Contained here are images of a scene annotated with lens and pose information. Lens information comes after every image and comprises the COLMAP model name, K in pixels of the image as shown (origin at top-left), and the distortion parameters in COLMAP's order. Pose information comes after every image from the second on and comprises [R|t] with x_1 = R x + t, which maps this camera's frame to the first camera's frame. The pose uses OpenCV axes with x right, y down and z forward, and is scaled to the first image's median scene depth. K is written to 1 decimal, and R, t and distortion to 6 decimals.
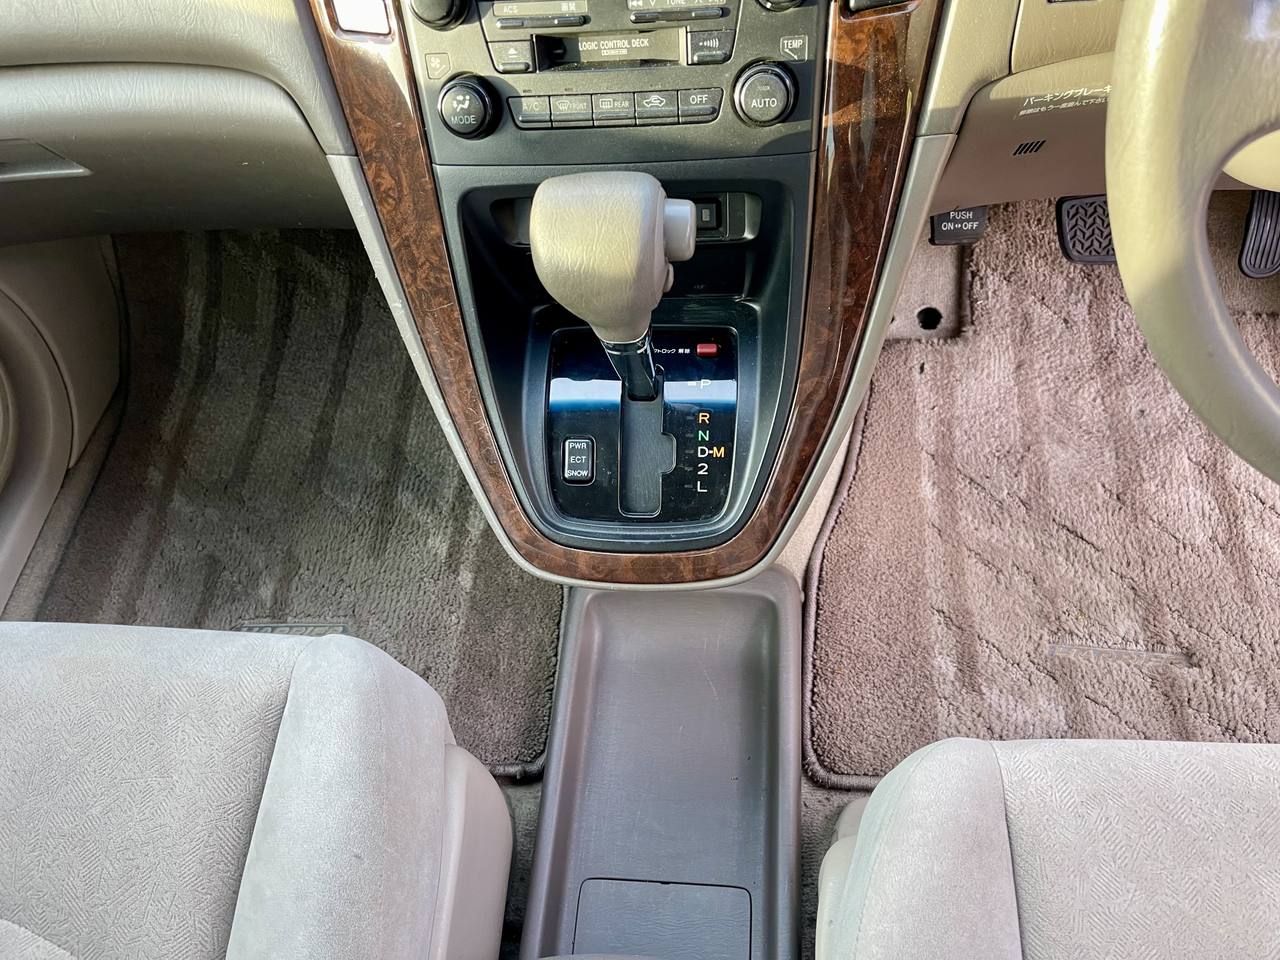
lens RADIAL K [[984.9, 0, 651.1], [0, 984.9, 484.1], [0, 0, 1]] dist [0.042275, -0.036149]
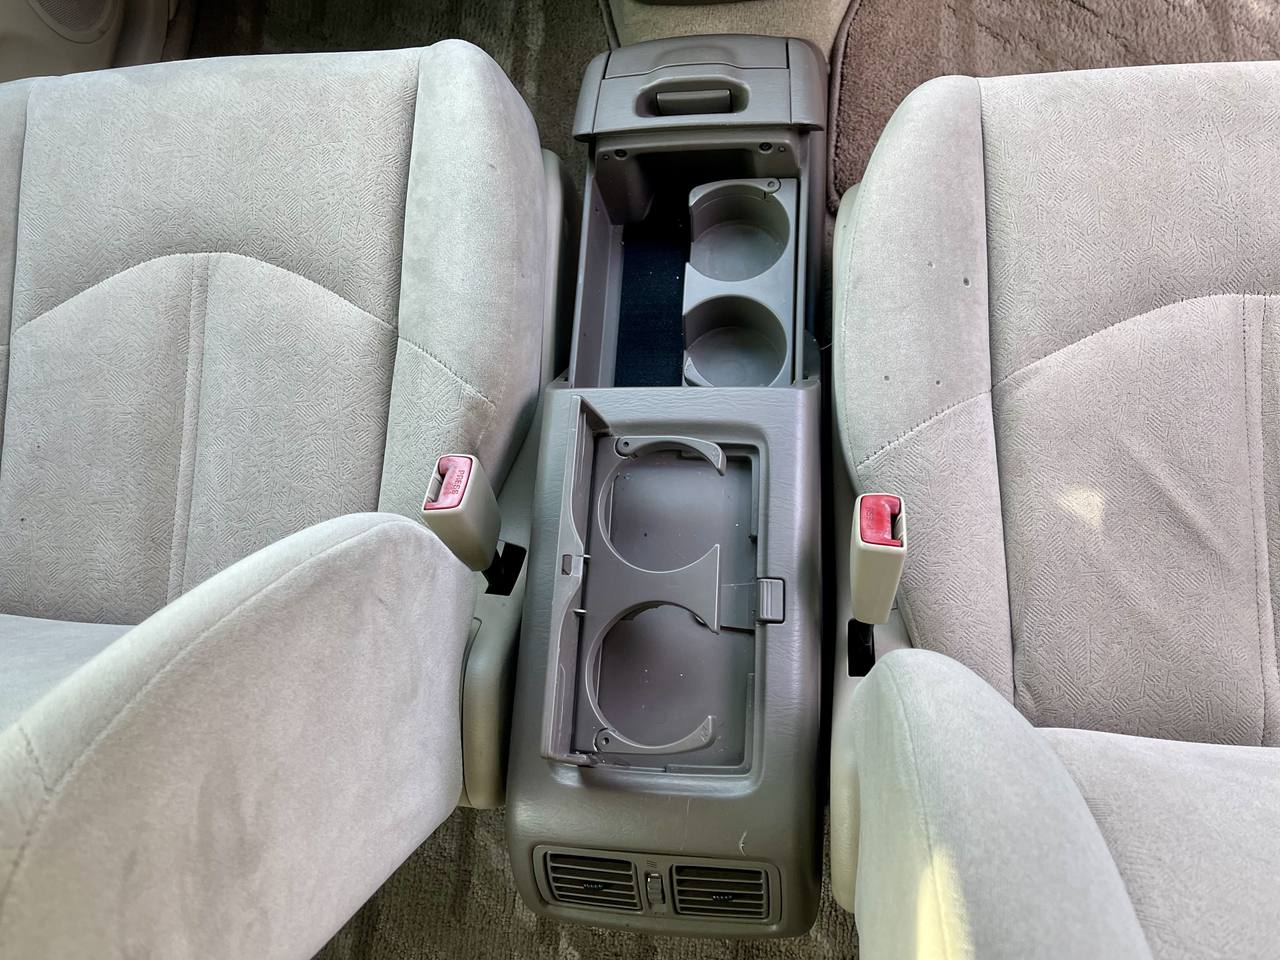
lens RADIAL K [[984.0, 0, 636.5], [0, 984.0, 477.8], [0, 0, 1]] dist [0.075080, -0.107771]
pose [[0.998076, -0.035860, -0.050584, -0.027321], [0.048096, 0.962616, 0.266567, 0.260046], [0.039134, -0.268486, 0.962488, -0.247364]]
